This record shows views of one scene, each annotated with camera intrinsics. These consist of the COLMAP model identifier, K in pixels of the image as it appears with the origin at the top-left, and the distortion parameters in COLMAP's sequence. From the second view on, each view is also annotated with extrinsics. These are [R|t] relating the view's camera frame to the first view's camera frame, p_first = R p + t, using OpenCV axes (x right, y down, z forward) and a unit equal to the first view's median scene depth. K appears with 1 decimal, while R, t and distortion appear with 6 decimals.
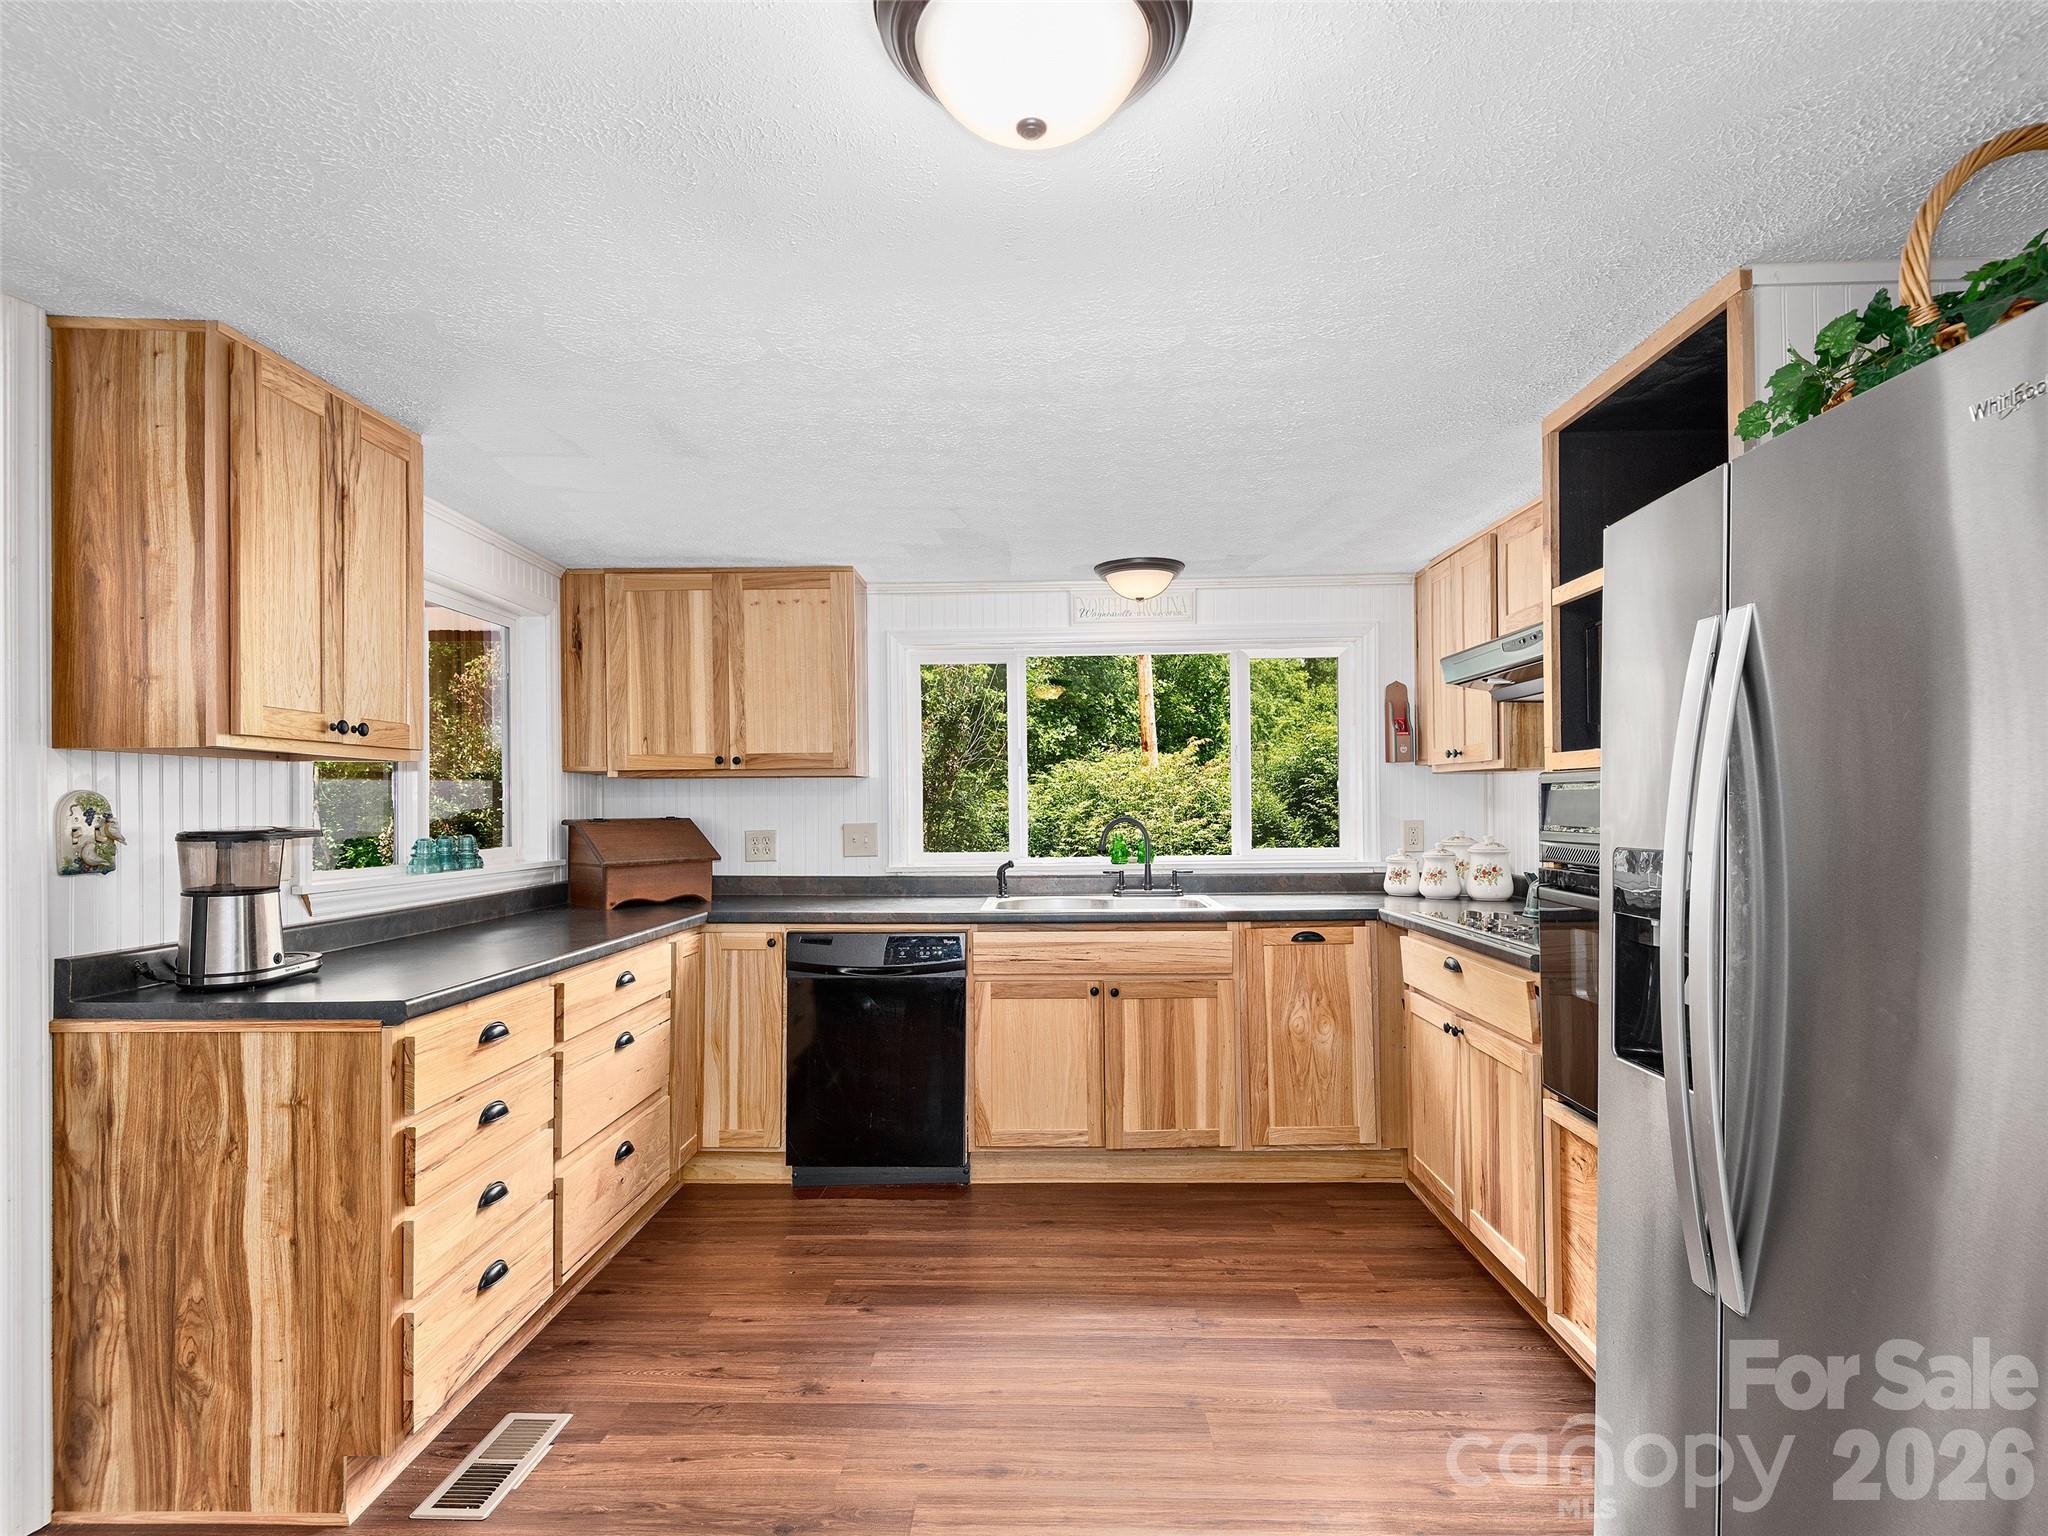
lens RADIAL K [[1045.7, 0, 1022.3], [0, 1045.7, 787.2], [0, 0, 1]] dist [0.005135, -0.000617]
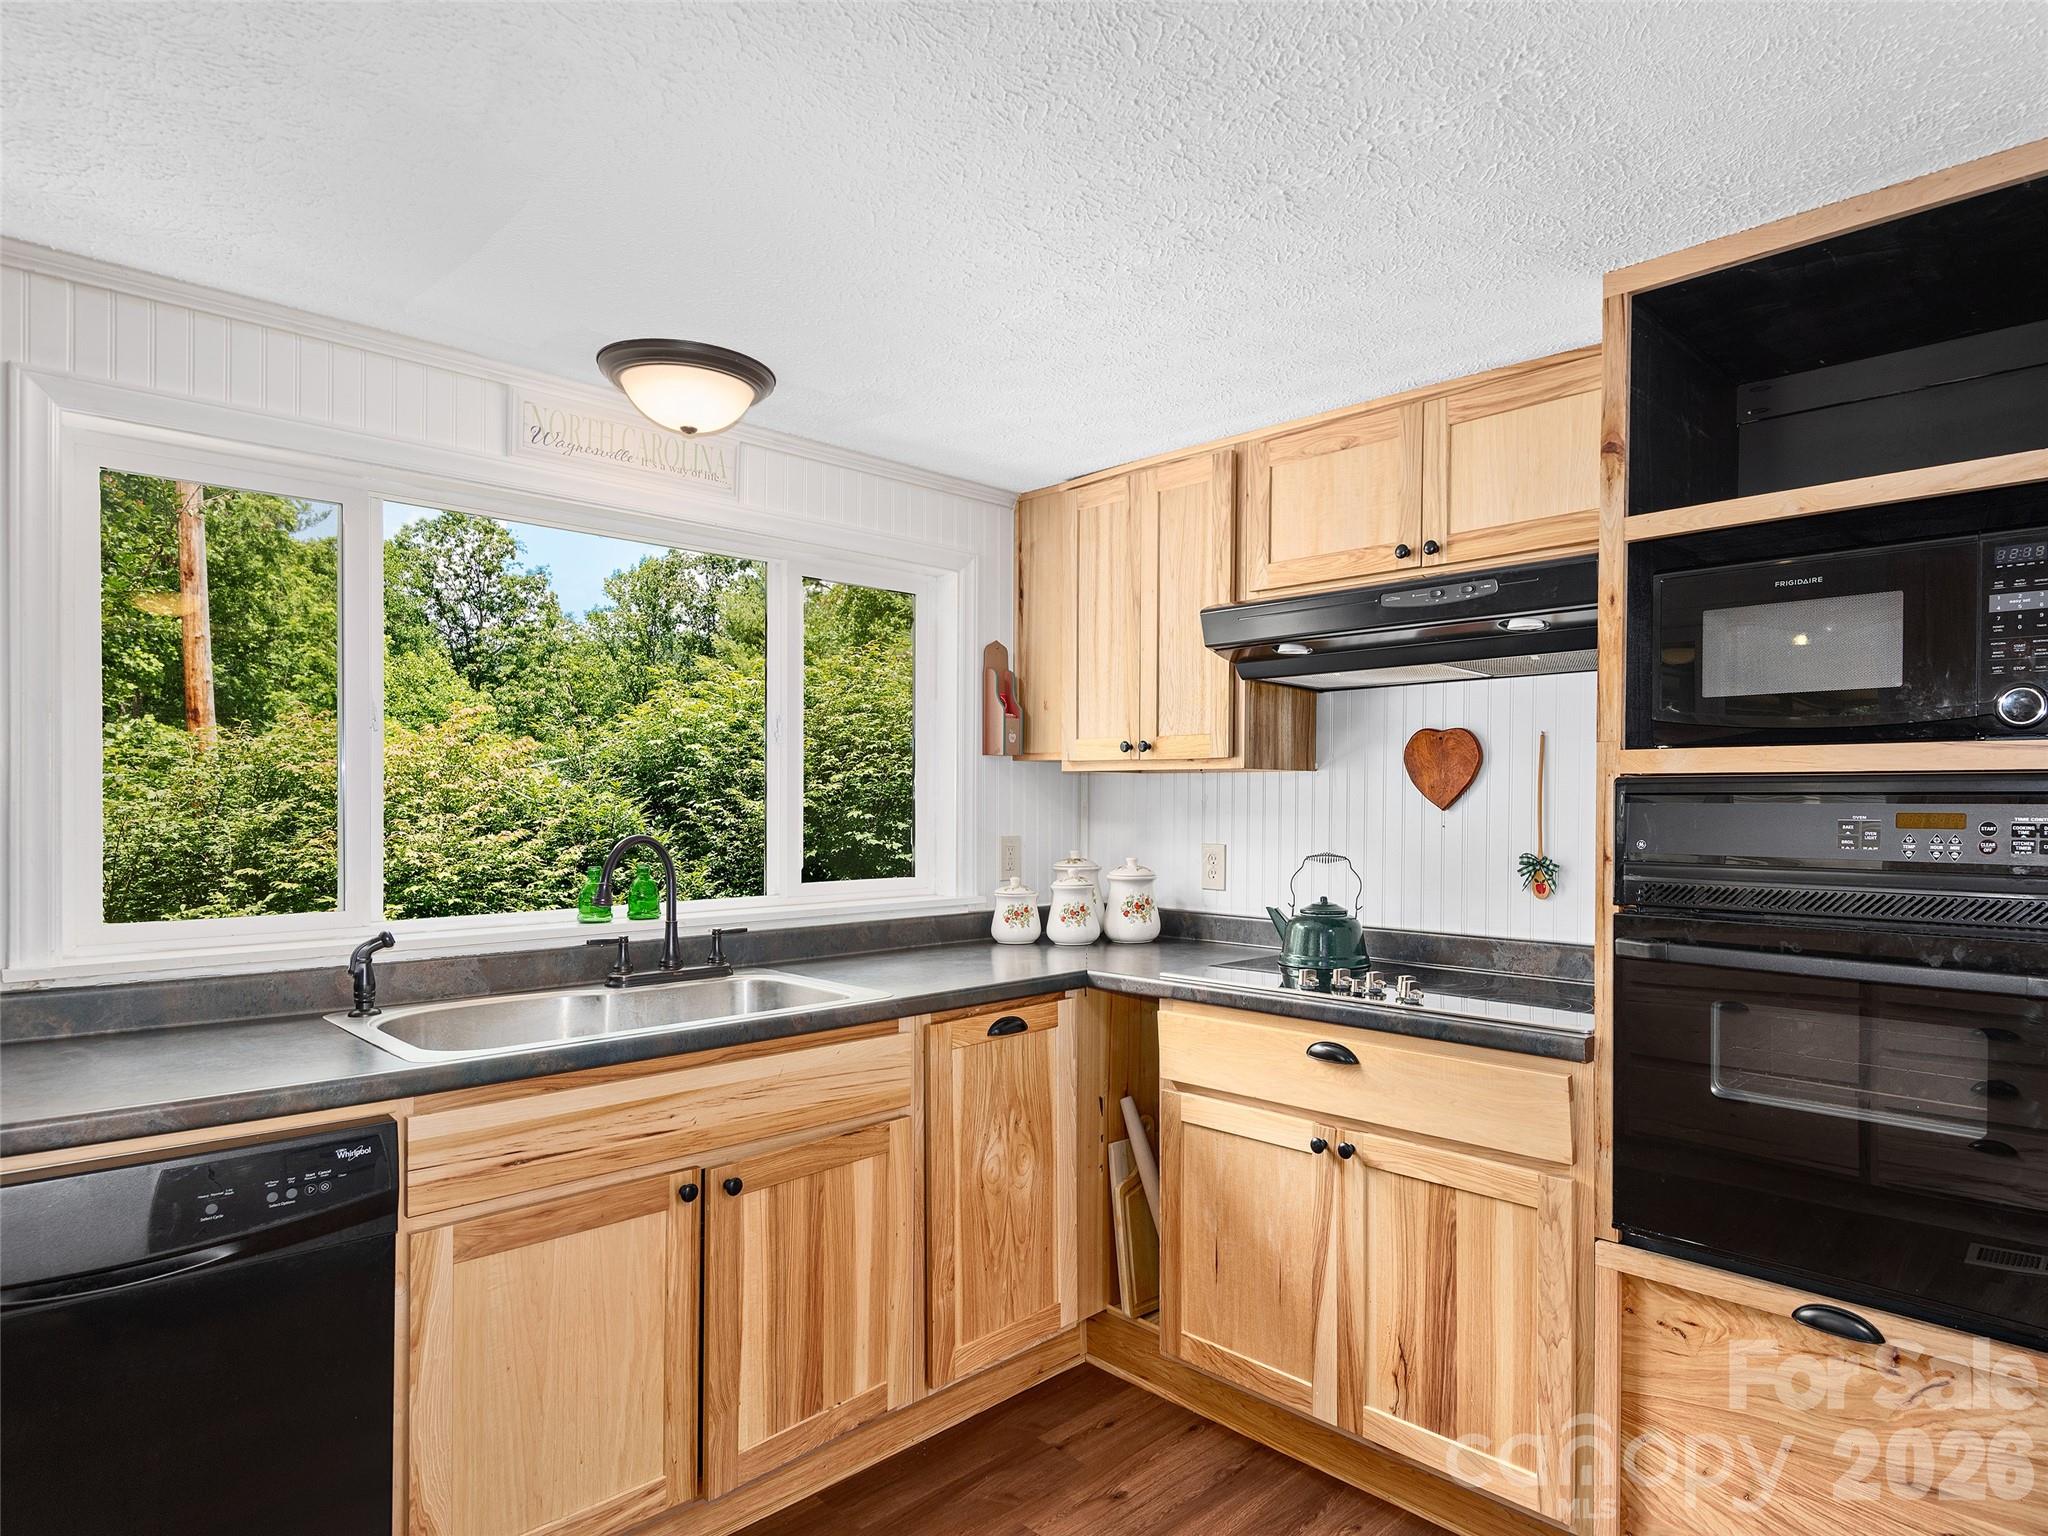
lens RADIAL K [[1167.4, 0, 1083.7], [0, 1167.4, 806.5], [0, 0, 1]] dist [0.015530, -0.004412]
pose [[0.677105, 0.010136, 0.735817, -0.213367], [-0.021023, 0.999763, 0.005573, 0.006421], [-0.735586, -0.019243, 0.677158, 0.491182]]
